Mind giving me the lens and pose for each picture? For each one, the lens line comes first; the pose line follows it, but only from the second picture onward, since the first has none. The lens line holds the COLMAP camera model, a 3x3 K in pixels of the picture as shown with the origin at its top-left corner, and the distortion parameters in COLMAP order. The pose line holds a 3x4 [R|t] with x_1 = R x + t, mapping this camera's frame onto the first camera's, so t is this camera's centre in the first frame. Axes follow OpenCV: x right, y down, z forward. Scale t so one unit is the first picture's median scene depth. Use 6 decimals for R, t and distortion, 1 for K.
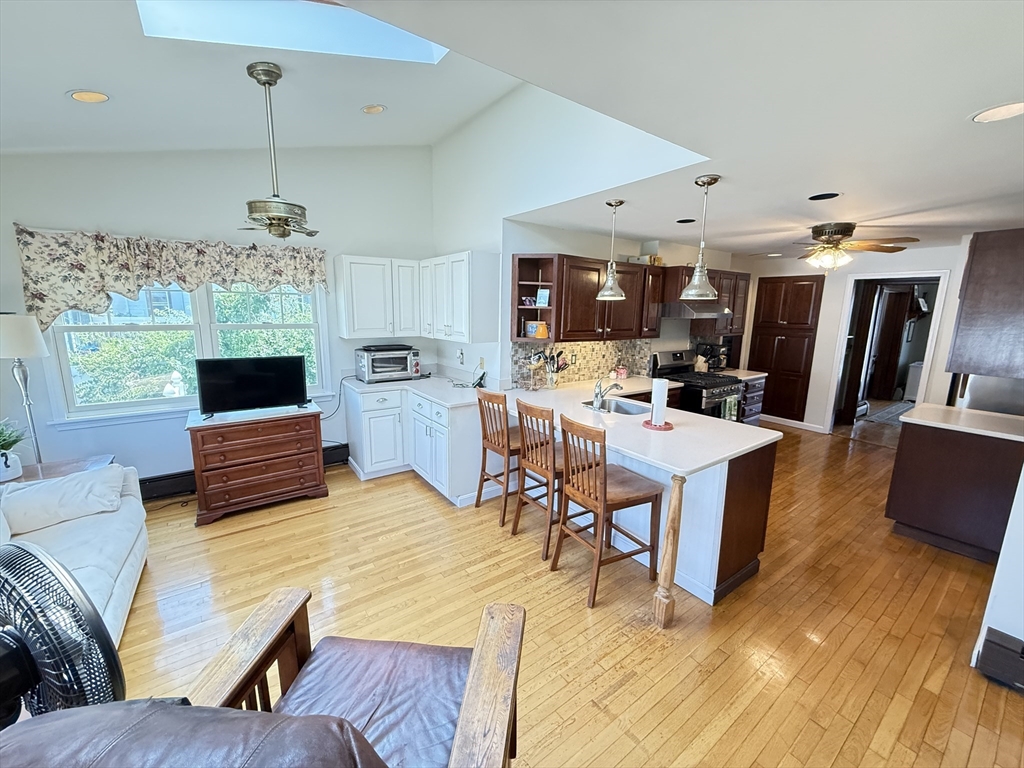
lens RADIAL K [[414.4, 0, 512.3], [0, 414.4, 382.7], [0, 0, 1]] dist [-0.002279, -0.000105]
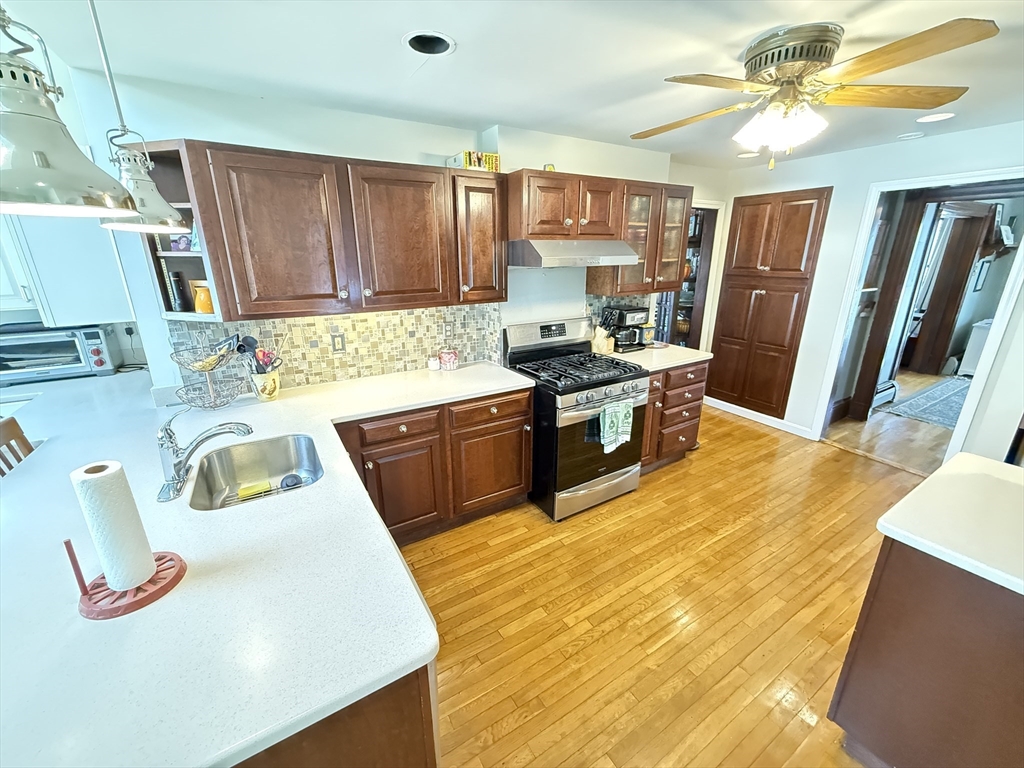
lens RADIAL K [[414.4, 0, 512.2], [0, 414.4, 386.1], [0, 0, 1]] dist [-0.002279, -0.000105]
pose [[0.996740, 0.004689, -0.080549, 0.371129], [0.006156, 0.990982, 0.133854, -0.060878], [0.080450, -0.133914, 0.987722, 0.359519]]
